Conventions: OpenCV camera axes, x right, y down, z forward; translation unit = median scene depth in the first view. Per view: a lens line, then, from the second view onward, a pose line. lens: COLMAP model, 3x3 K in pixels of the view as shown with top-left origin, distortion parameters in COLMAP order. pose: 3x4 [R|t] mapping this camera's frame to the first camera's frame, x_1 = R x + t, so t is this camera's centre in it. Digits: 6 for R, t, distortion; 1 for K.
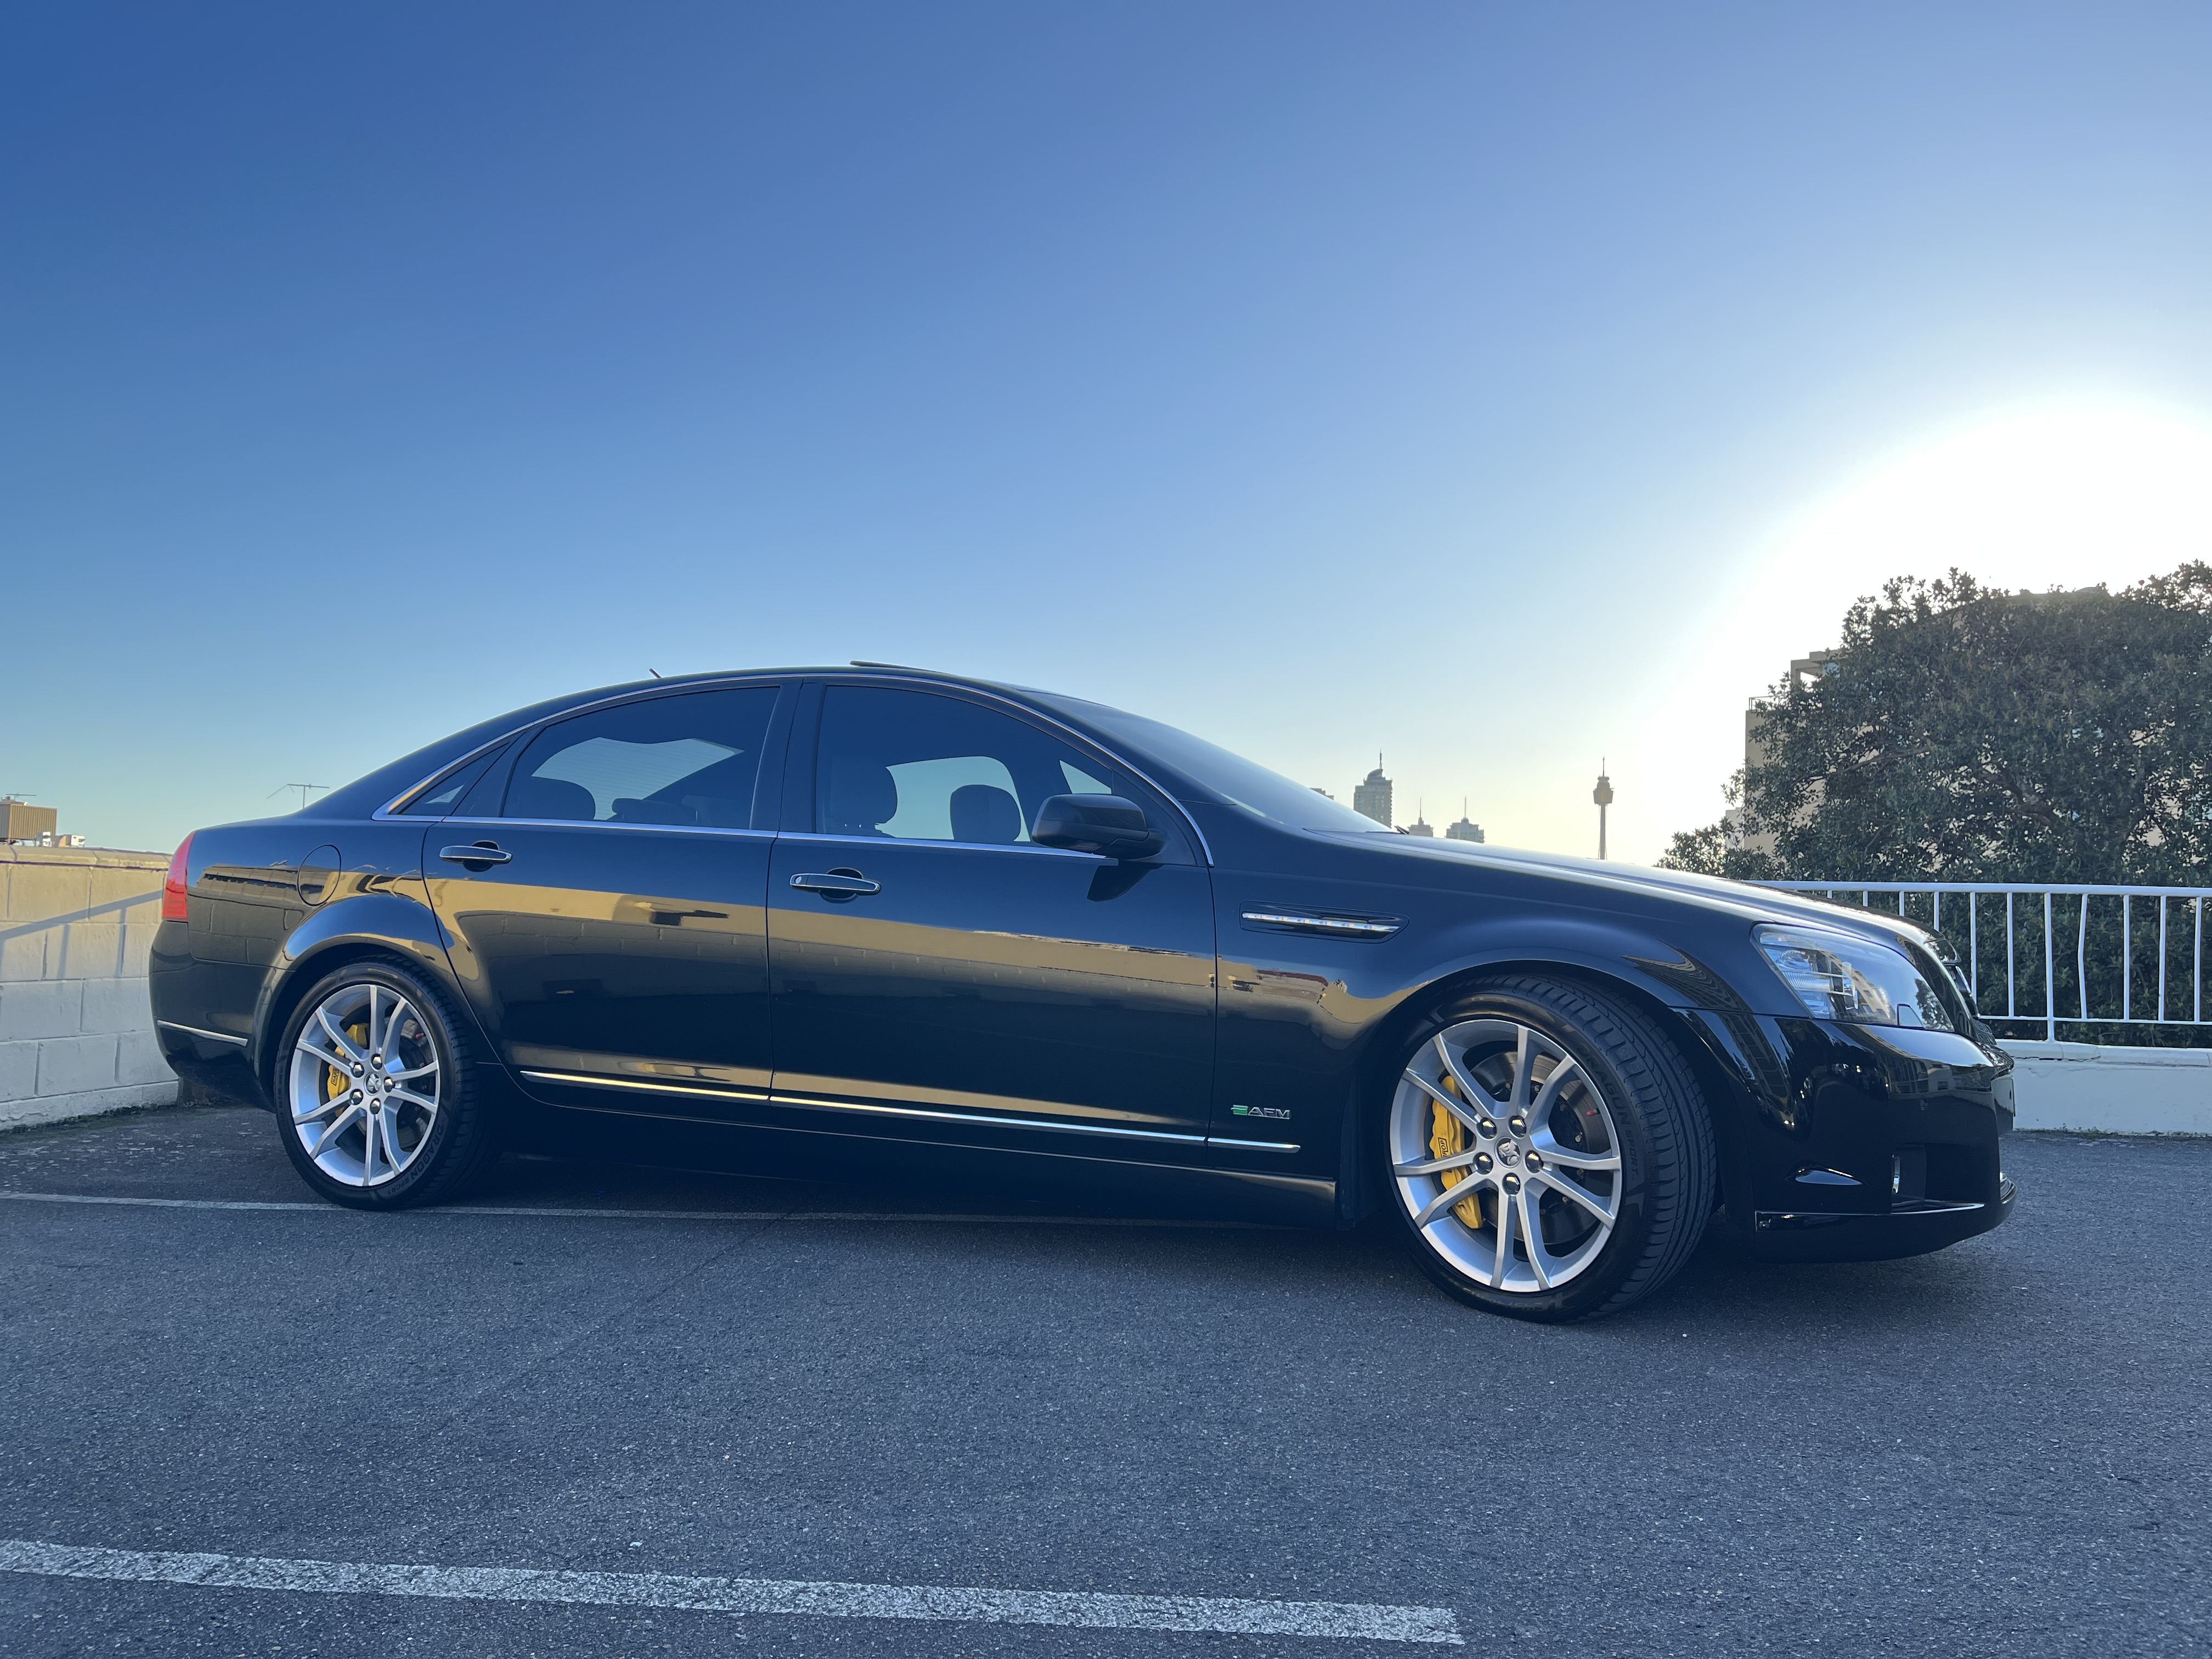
lens RADIAL K [[1682.1, 0, 1093.2], [0, 1682.1, 825.6], [0, 0, 1]] dist [0.076396, -0.113031]
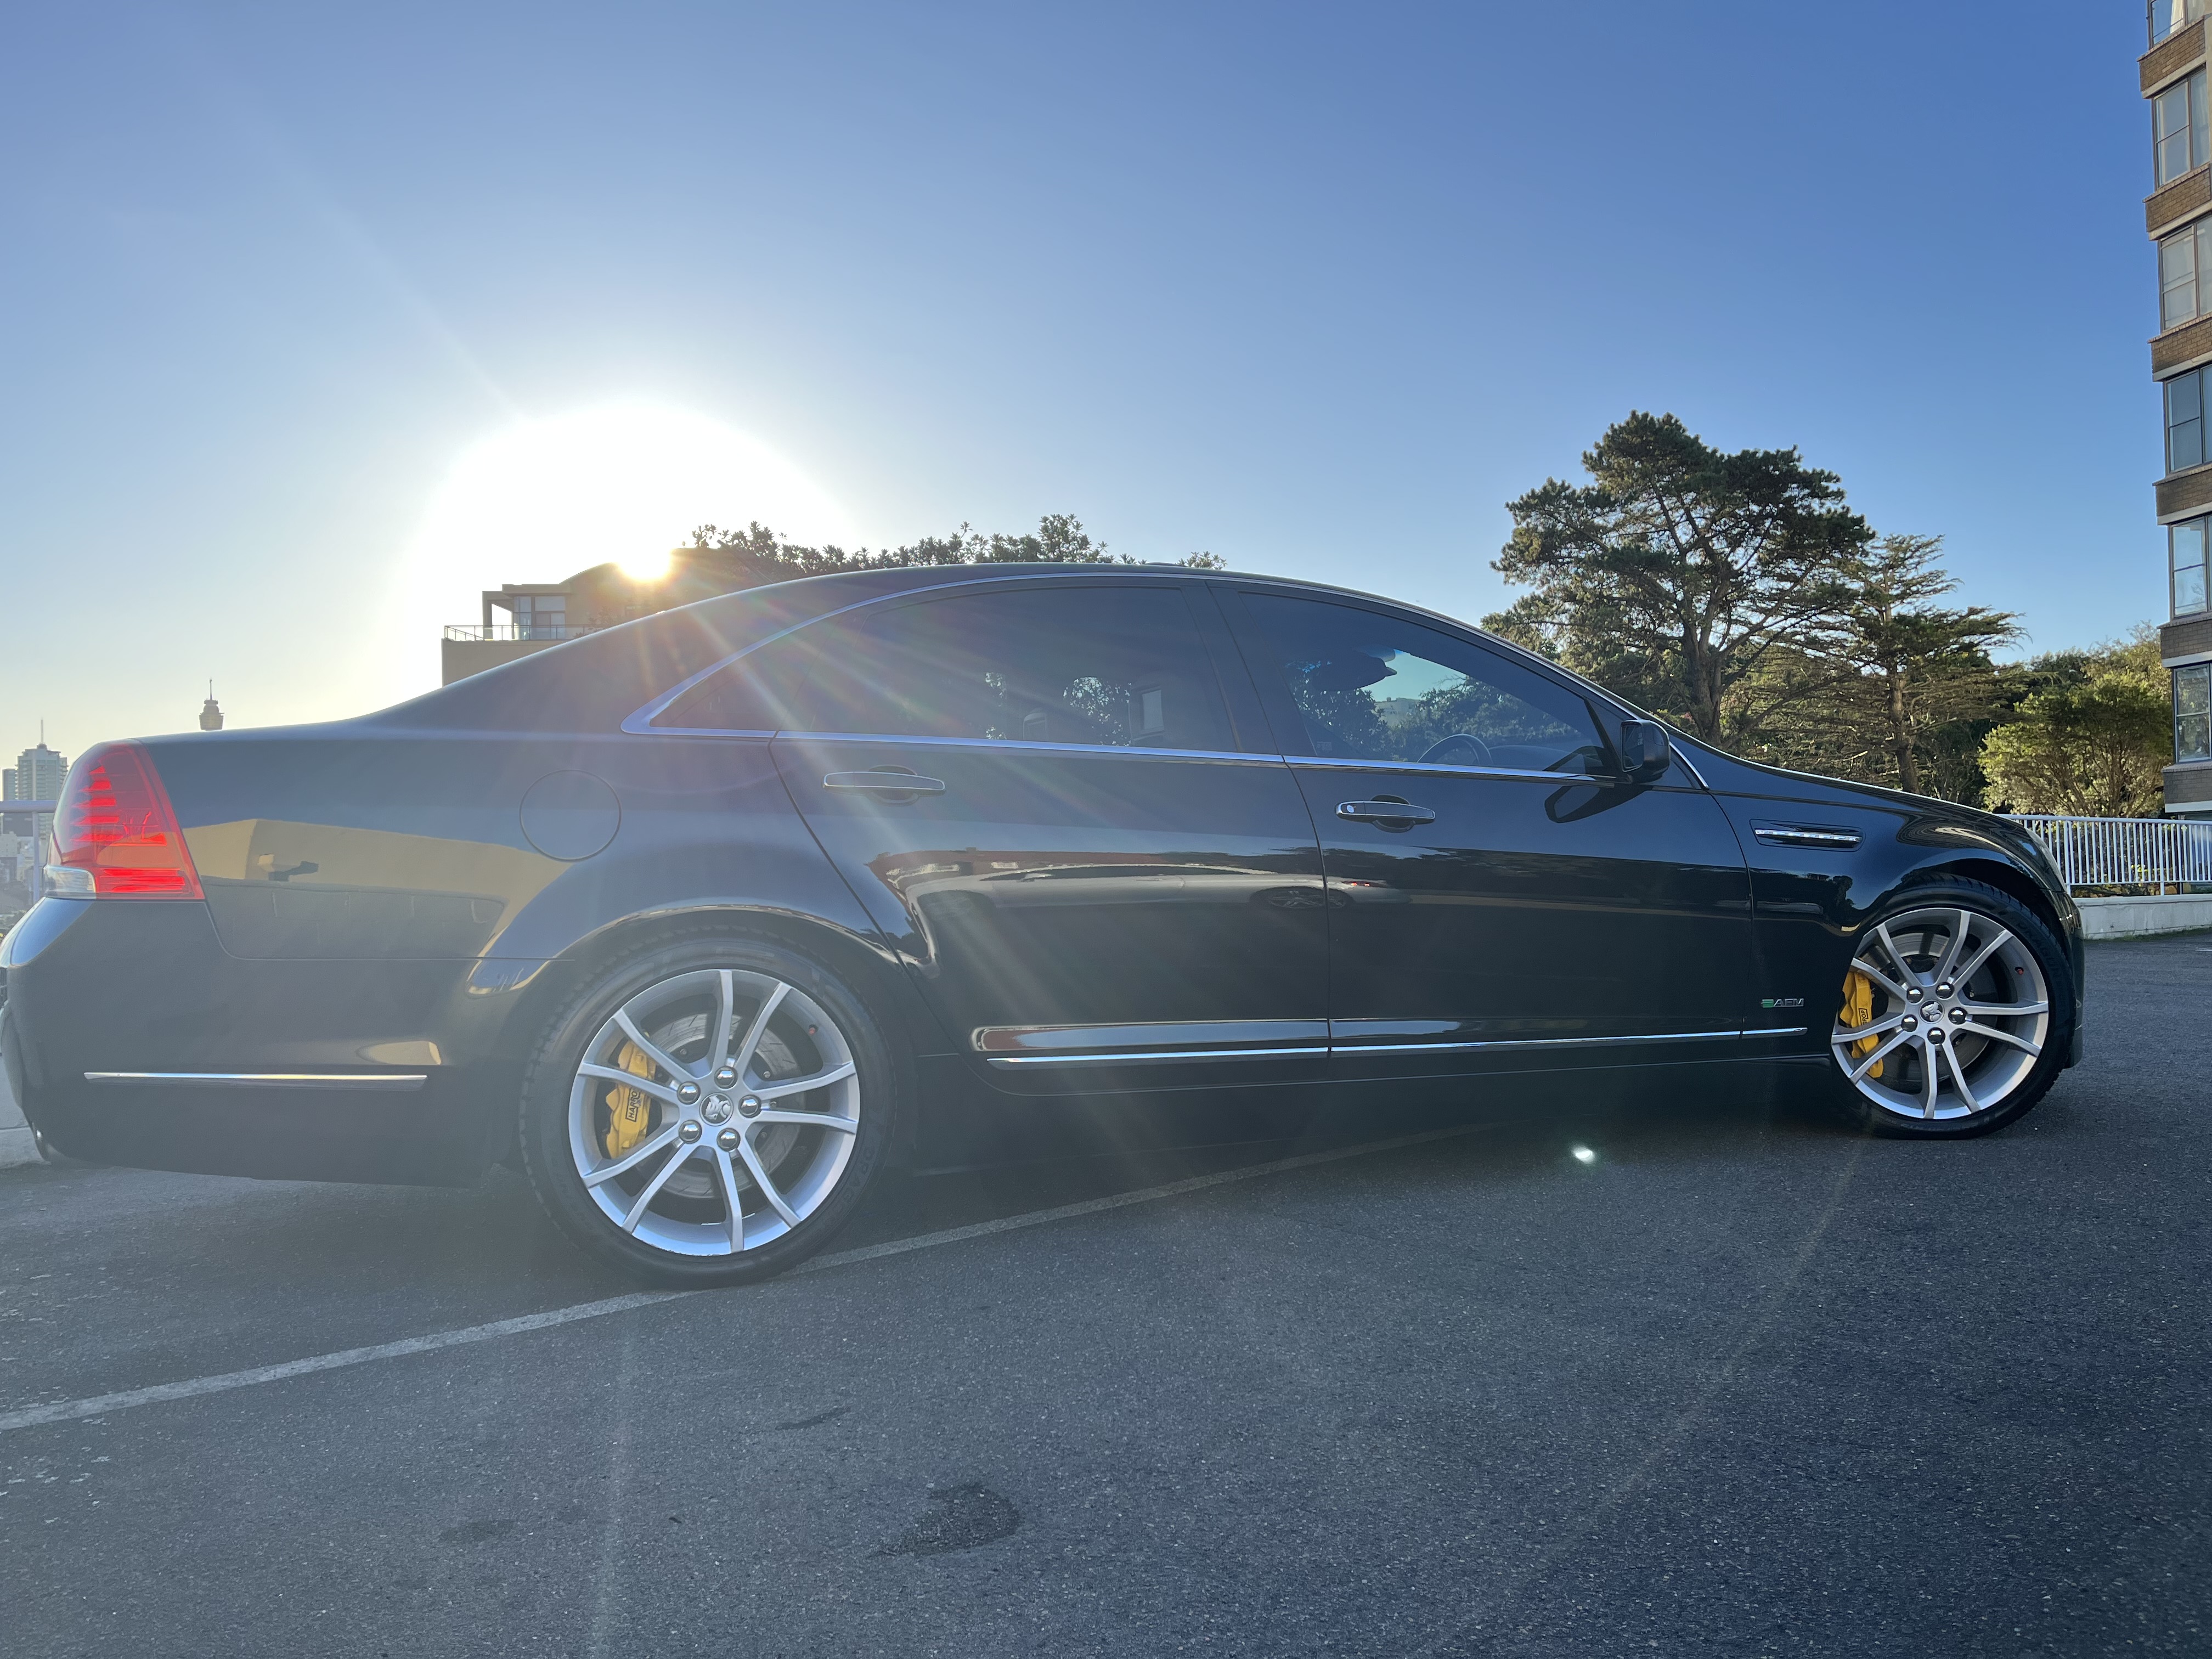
lens RADIAL K [[1682.1, 0, 1093.2], [0, 1682.1, 825.6], [0, 0, 1]] dist [0.076396, -0.113031]
pose [[0.715694, -0.023753, 0.698010, -0.825274], [-0.005448, 0.999201, 0.039587, 0.006079], [-0.698393, -0.032135, 0.714992, 0.408322]]
